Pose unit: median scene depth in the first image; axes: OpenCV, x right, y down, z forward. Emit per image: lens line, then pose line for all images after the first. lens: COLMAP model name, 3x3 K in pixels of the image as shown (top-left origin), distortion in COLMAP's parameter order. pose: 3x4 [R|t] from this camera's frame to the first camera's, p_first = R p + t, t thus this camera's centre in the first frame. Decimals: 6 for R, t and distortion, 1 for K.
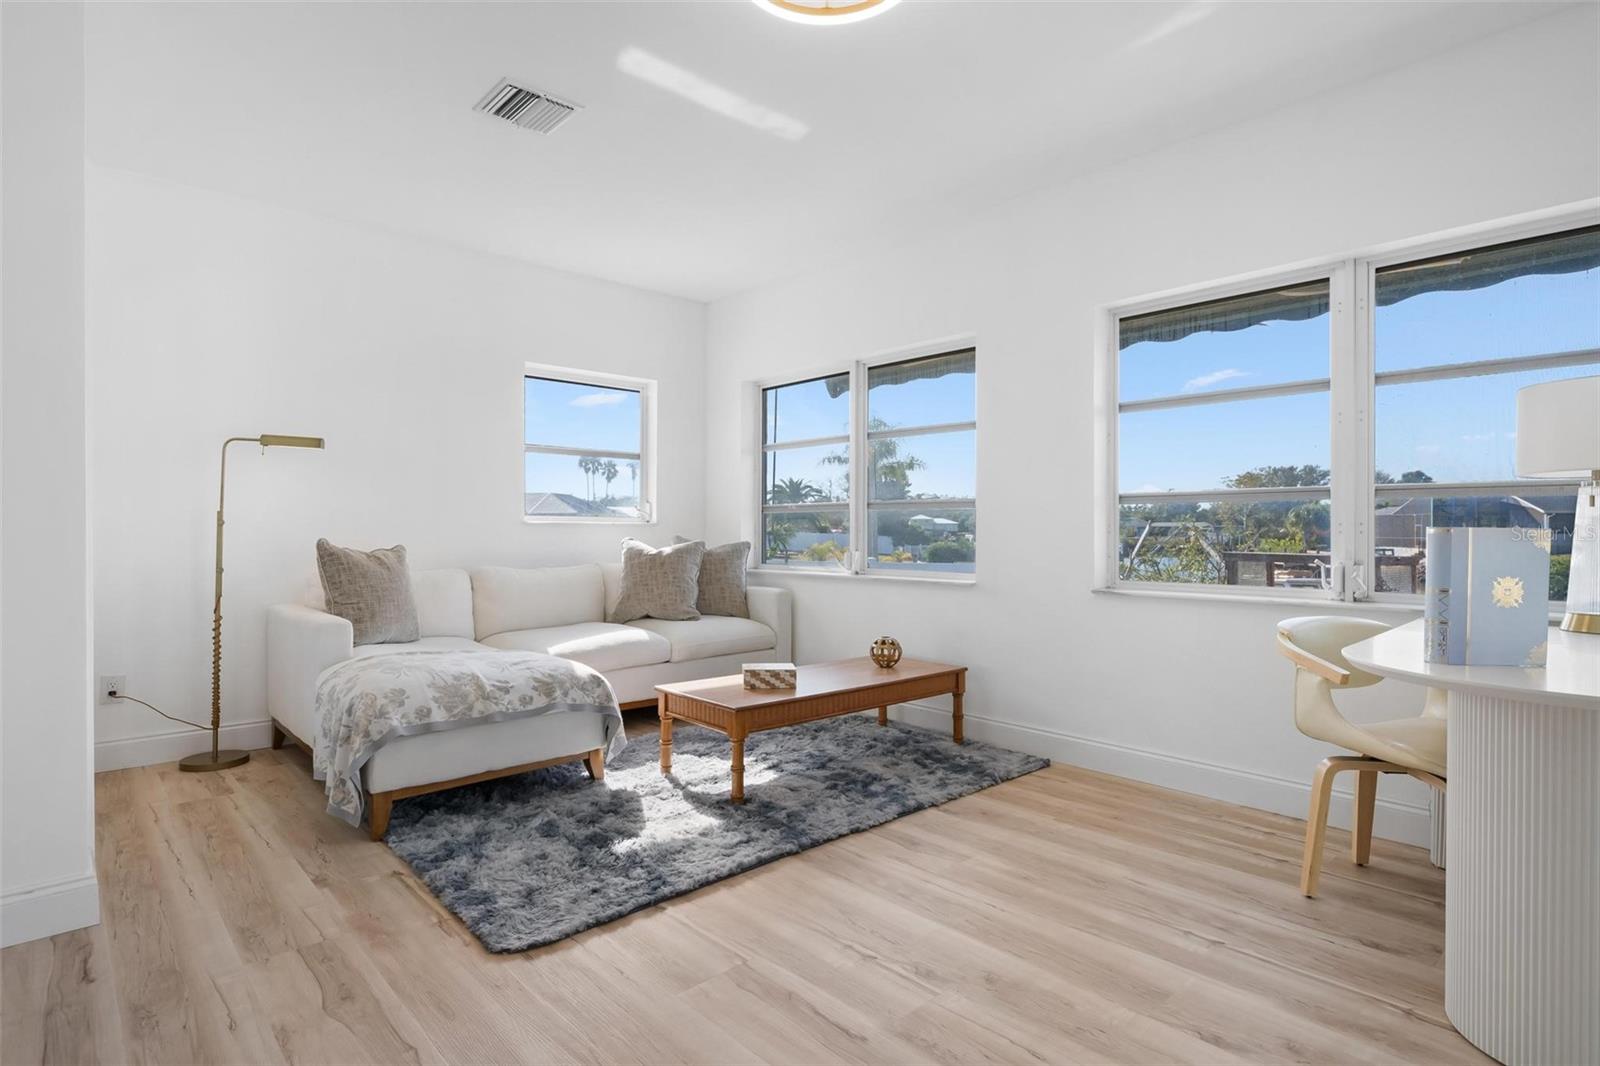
lens RADIAL K [[809.9, 0, 809.3], [0, 809.9, 532.1], [0, 0, 1]] dist [-0.015469, 0.001355]
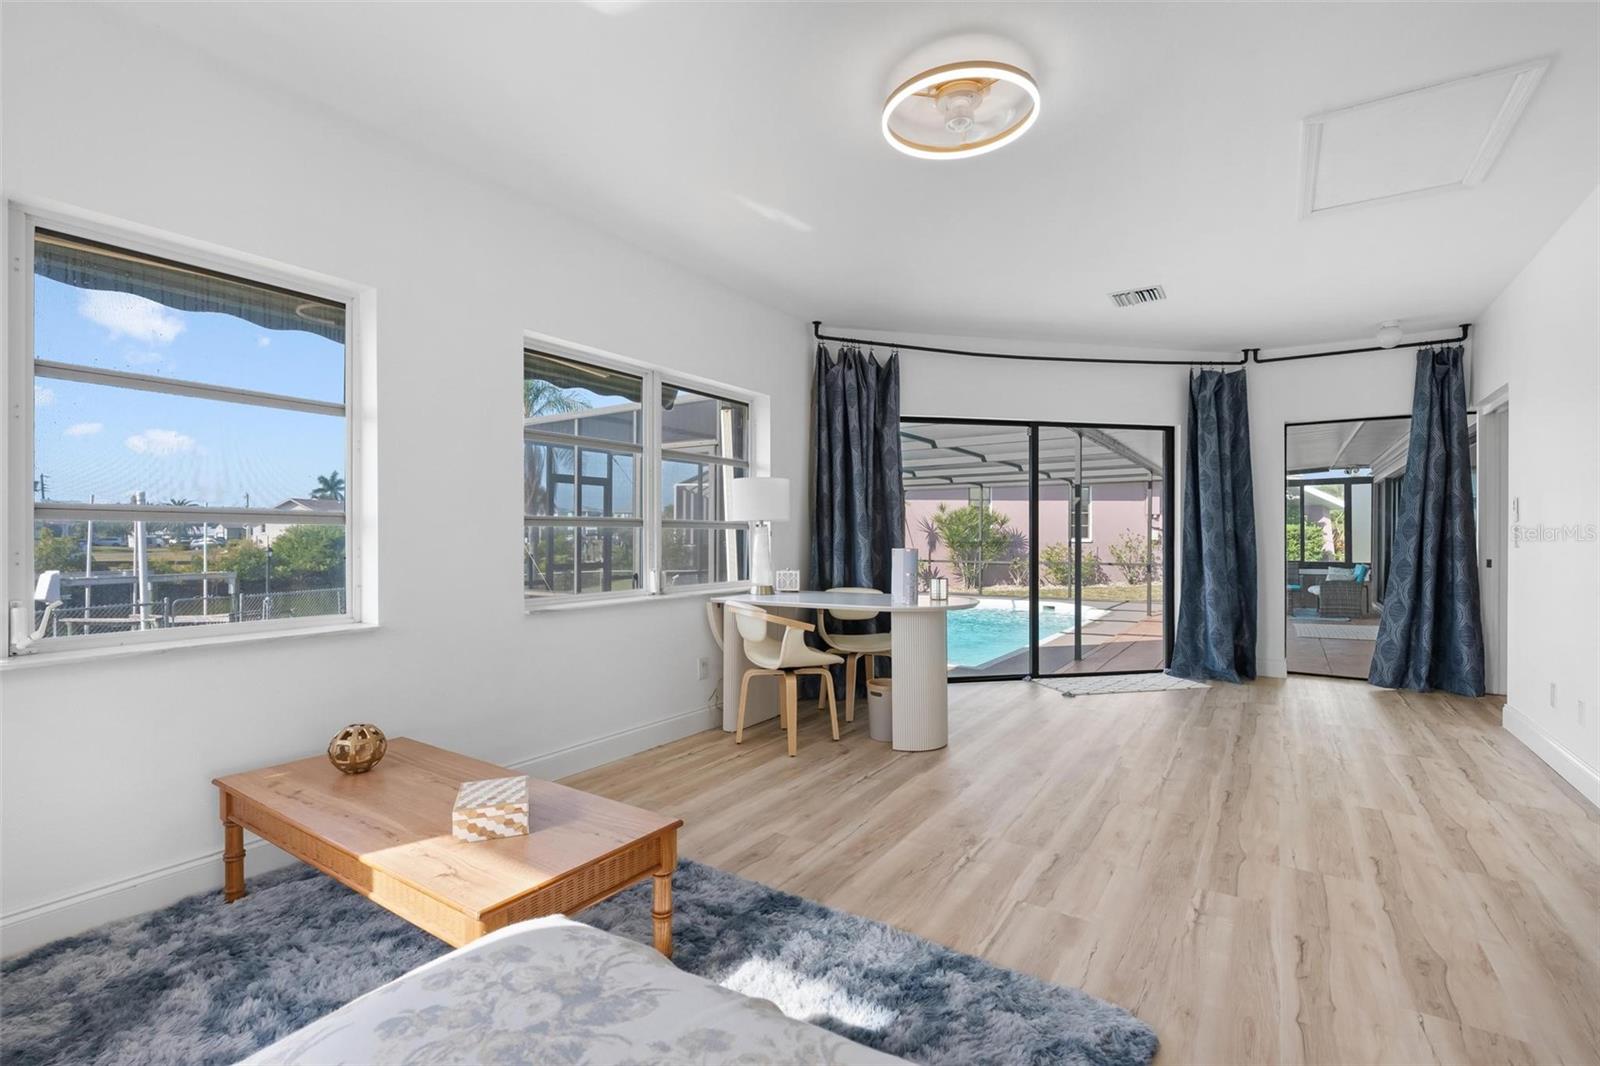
lens RADIAL K [[706.6, 0, 809.5], [0, 706.6, 535.3], [0, 0, 1]] dist [0.000927, -0.000482]
pose [[-0.225700, -0.004910, 0.974184, -0.646719], [0.000925, 0.999986, 0.005254, -0.031445], [-0.974196, 0.002087, -0.225693, 0.935428]]
